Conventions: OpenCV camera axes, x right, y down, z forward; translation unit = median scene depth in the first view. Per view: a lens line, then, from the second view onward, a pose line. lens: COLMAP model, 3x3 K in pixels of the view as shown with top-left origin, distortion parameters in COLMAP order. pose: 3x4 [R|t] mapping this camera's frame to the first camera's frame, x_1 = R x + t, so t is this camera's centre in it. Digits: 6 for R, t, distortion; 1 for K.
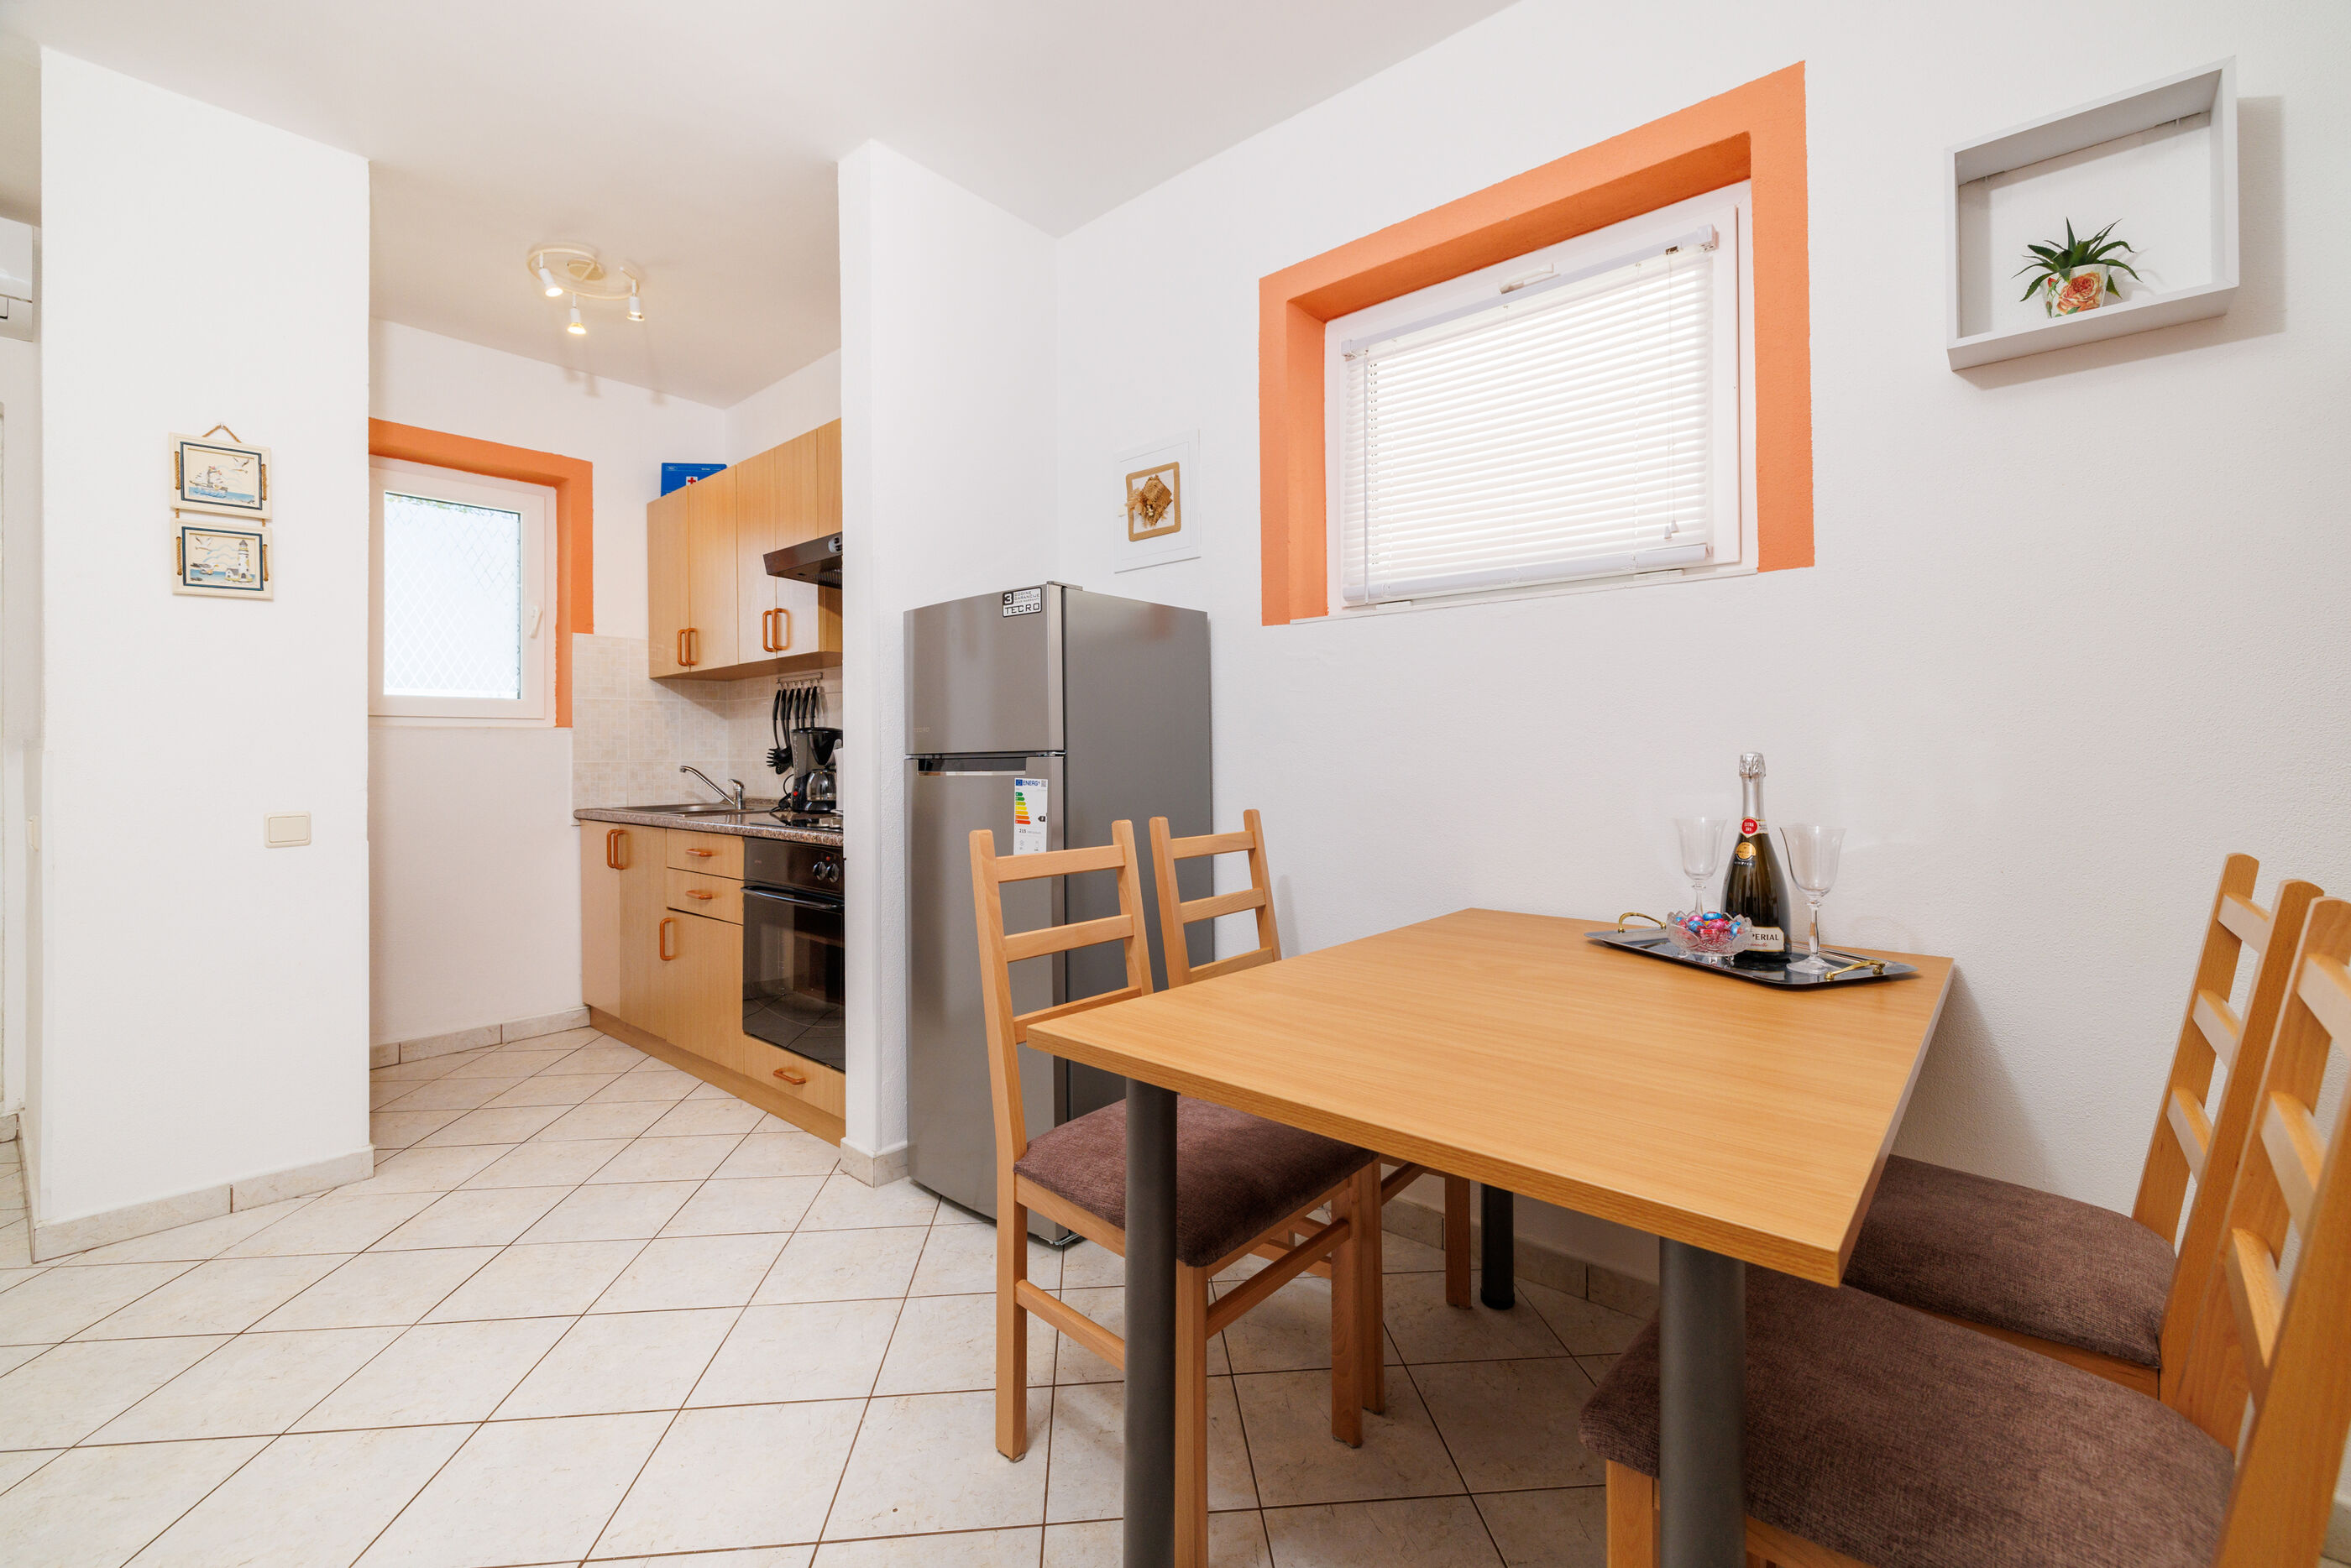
lens RADIAL K [[1000.6, 0, 1174.1], [0, 1000.6, 738.0], [0, 0, 1]] dist [0.000161, 0.000882]
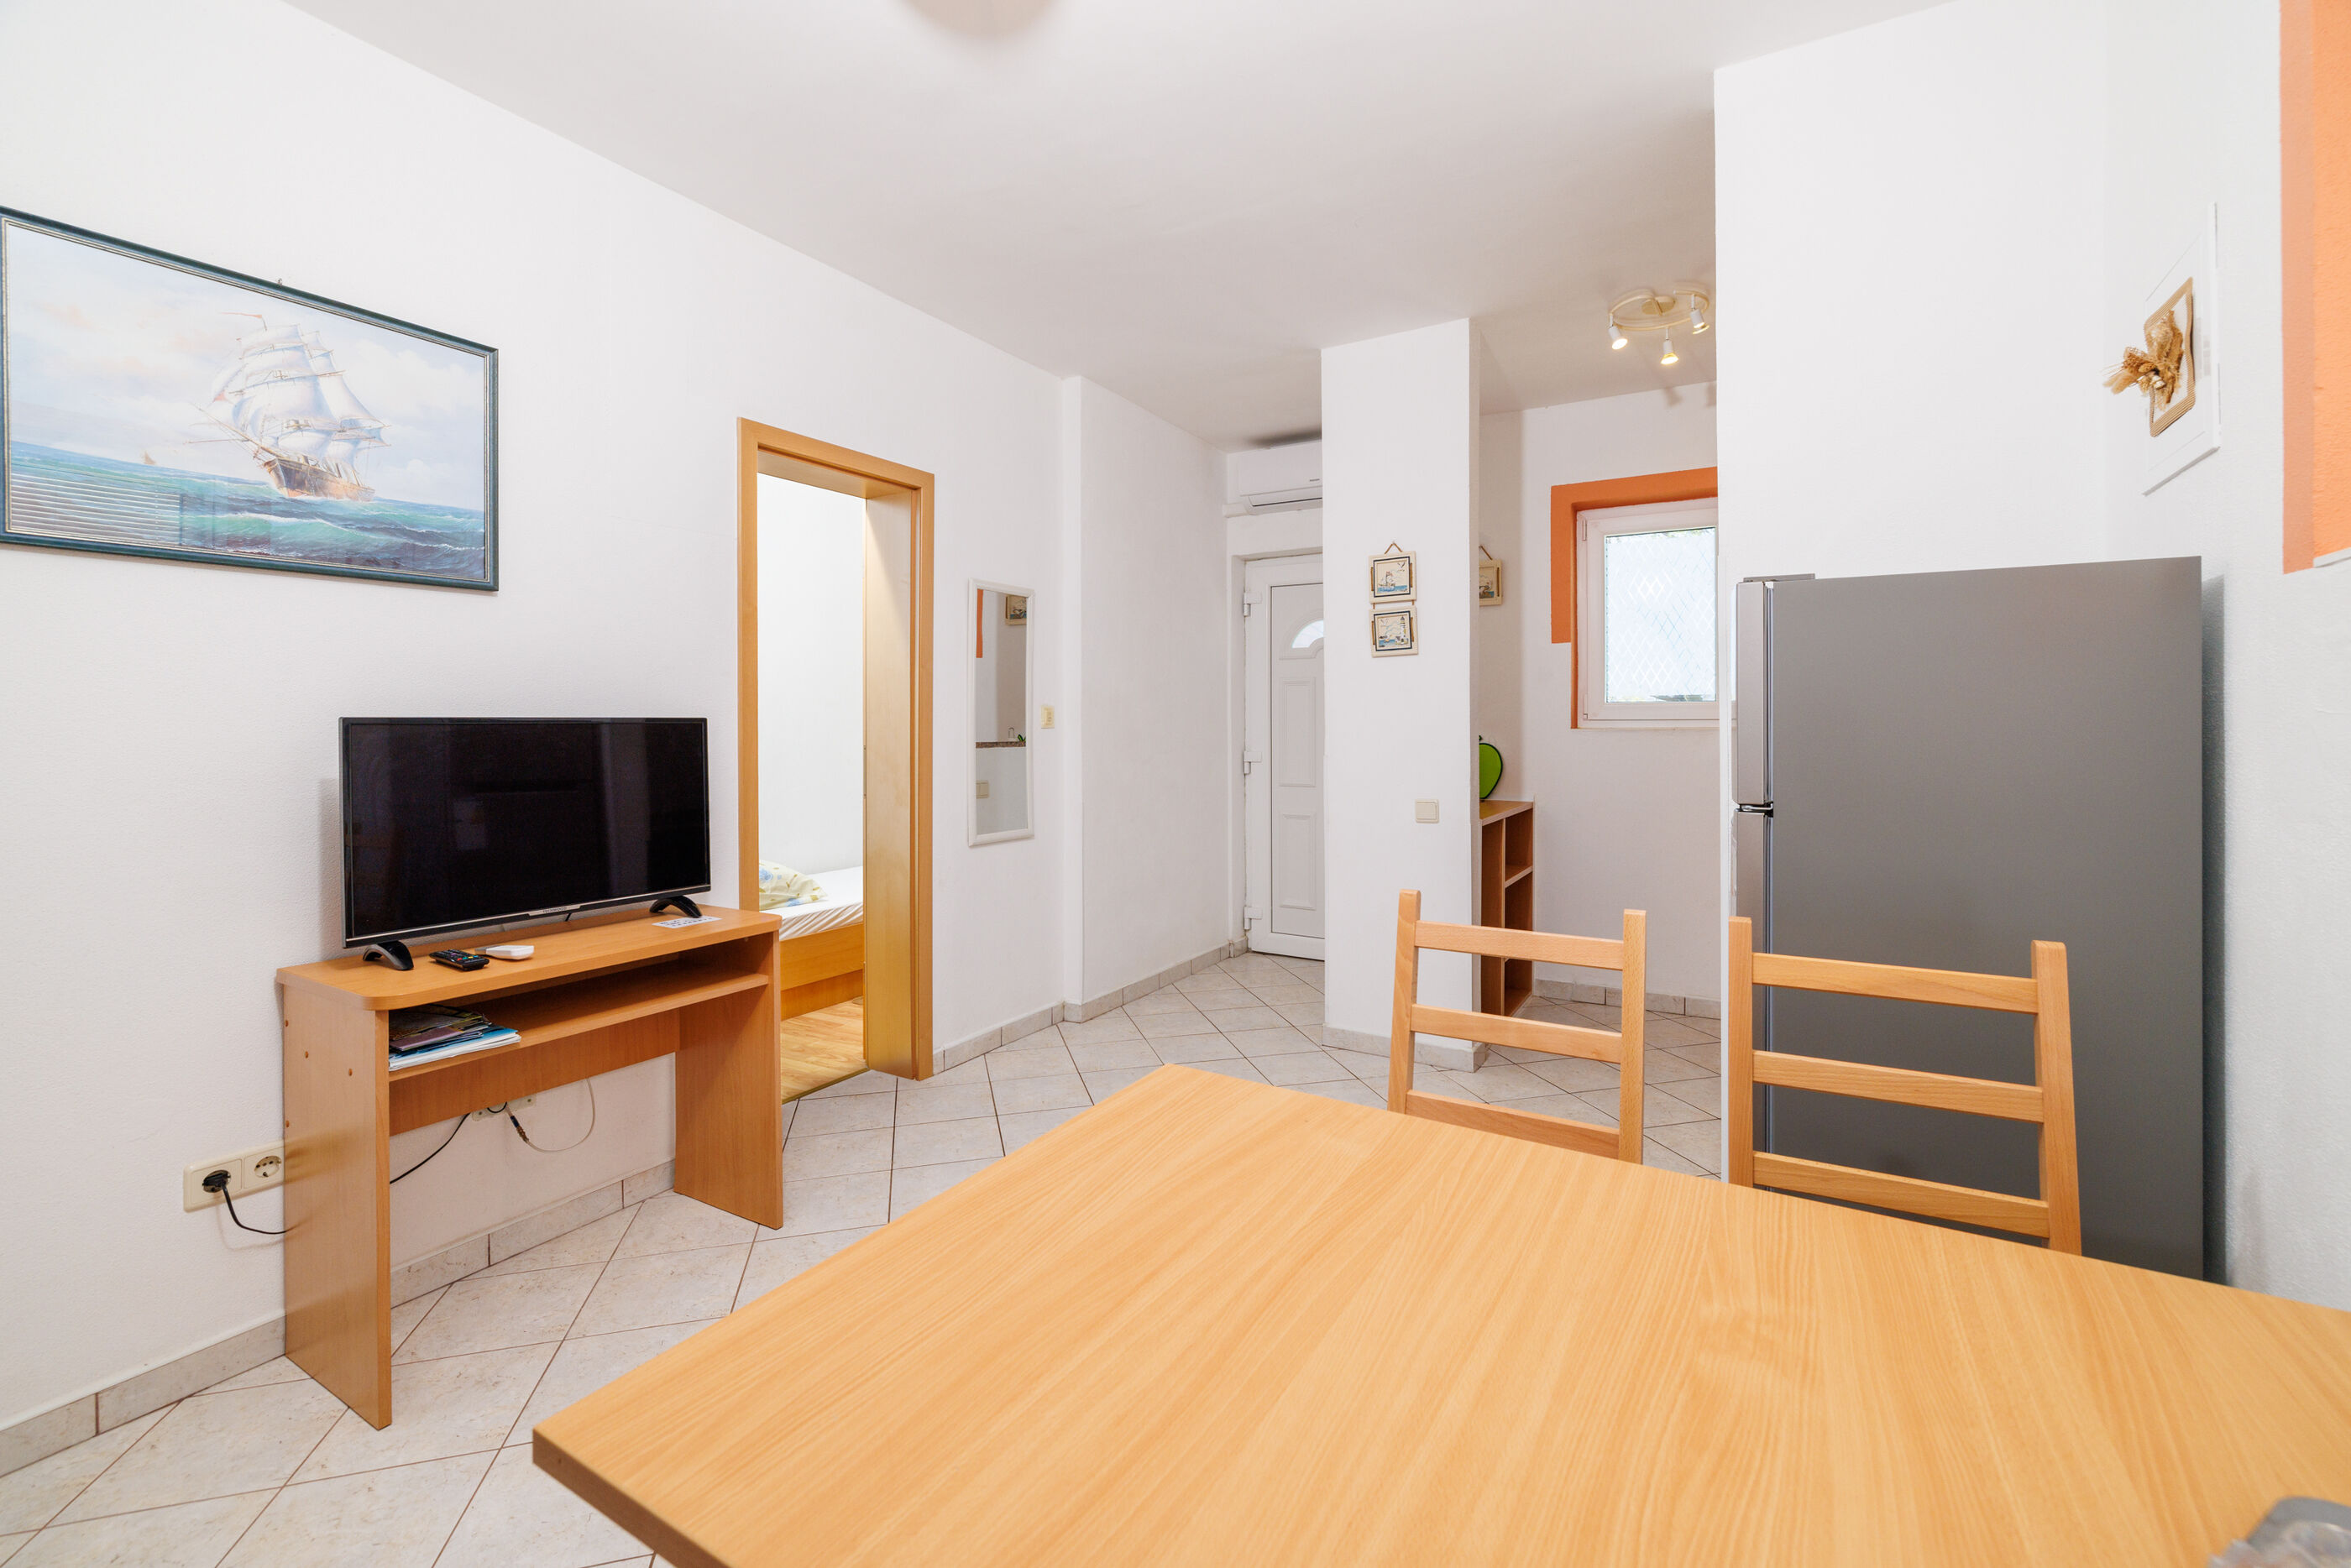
lens RADIAL K [[1000.6, 0, 1172.6], [0, 1000.6, 725.8], [0, 0, 1]] dist [0.000161, 0.000882]
pose [[0.165007, 0.008252, -0.986258, 0.457688], [0.016764, 0.999797, 0.011169, -0.052019], [0.986150, -0.018377, 0.164835, 0.378712]]
